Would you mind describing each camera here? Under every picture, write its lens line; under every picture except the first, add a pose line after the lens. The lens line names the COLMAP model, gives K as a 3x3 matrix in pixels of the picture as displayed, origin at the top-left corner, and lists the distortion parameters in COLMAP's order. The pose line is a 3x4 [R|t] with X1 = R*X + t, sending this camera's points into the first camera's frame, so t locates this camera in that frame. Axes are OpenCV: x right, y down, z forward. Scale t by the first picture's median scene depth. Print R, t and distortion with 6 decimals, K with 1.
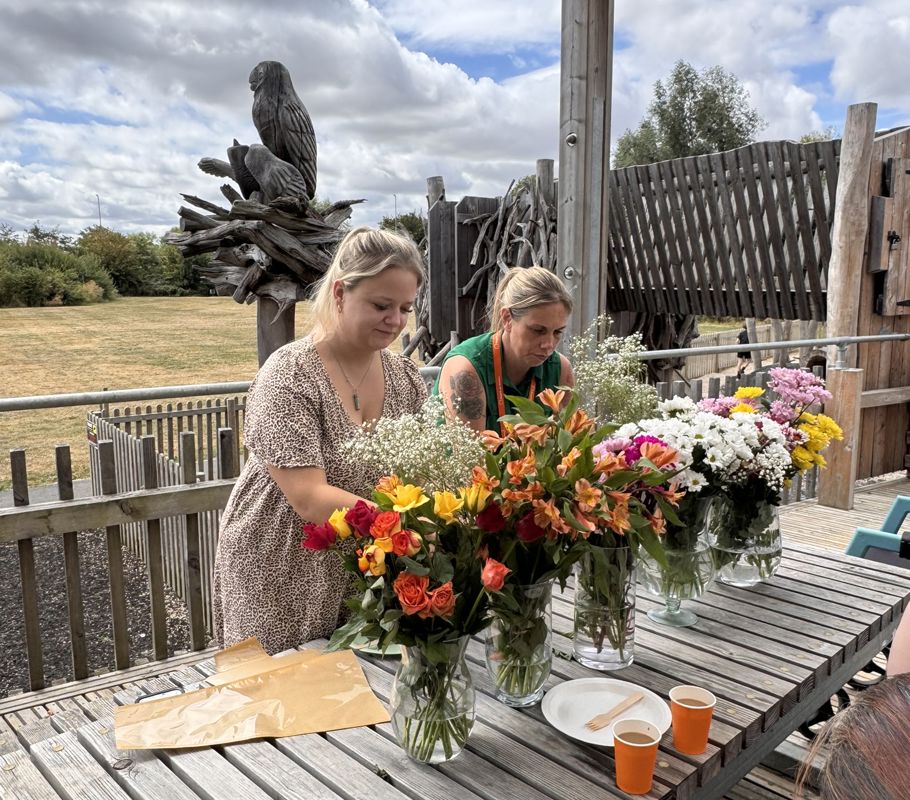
lens RADIAL K [[823.9, 0, 455.0], [0, 823.9, 400.0], [0, 0, 1]] dist [0.002749, 0.015551]
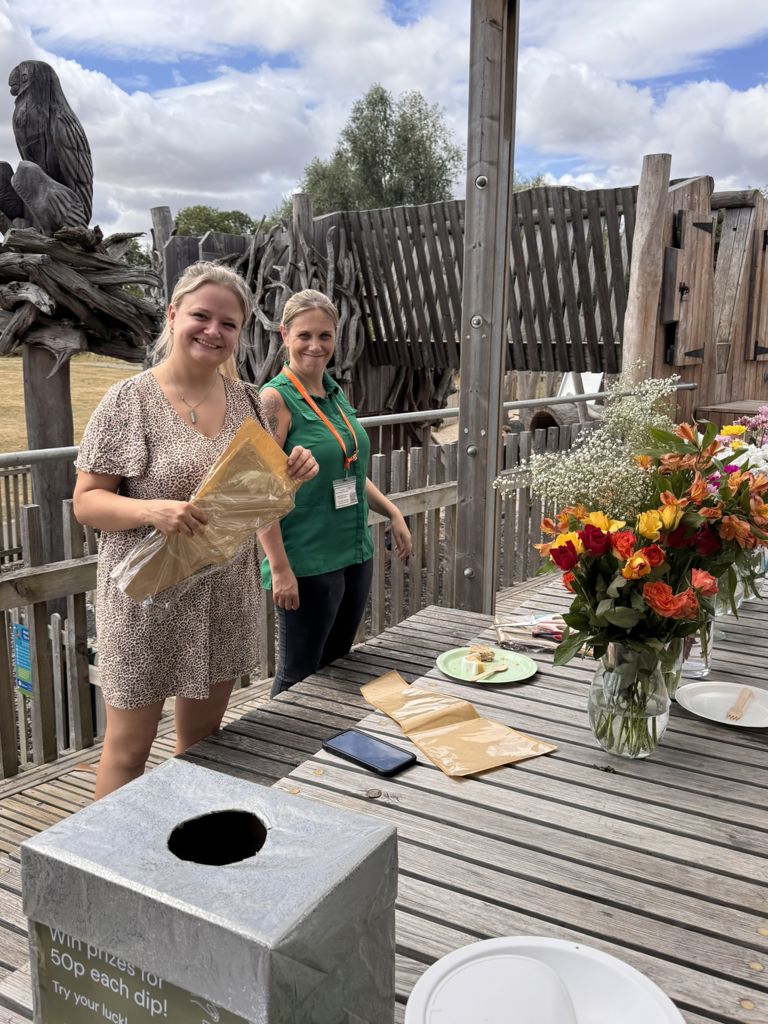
lens RADIAL K [[928.0, 0, 384.0], [0, 928.0, 512.0], [0, 0, 1]] dist [0.105636, -0.171509]
pose [[0.961343, -0.046315, 0.271432, -0.157723], [0.033901, 0.998161, 0.050247, 0.008757], [-0.273260, -0.039103, 0.961145, -0.031275]]
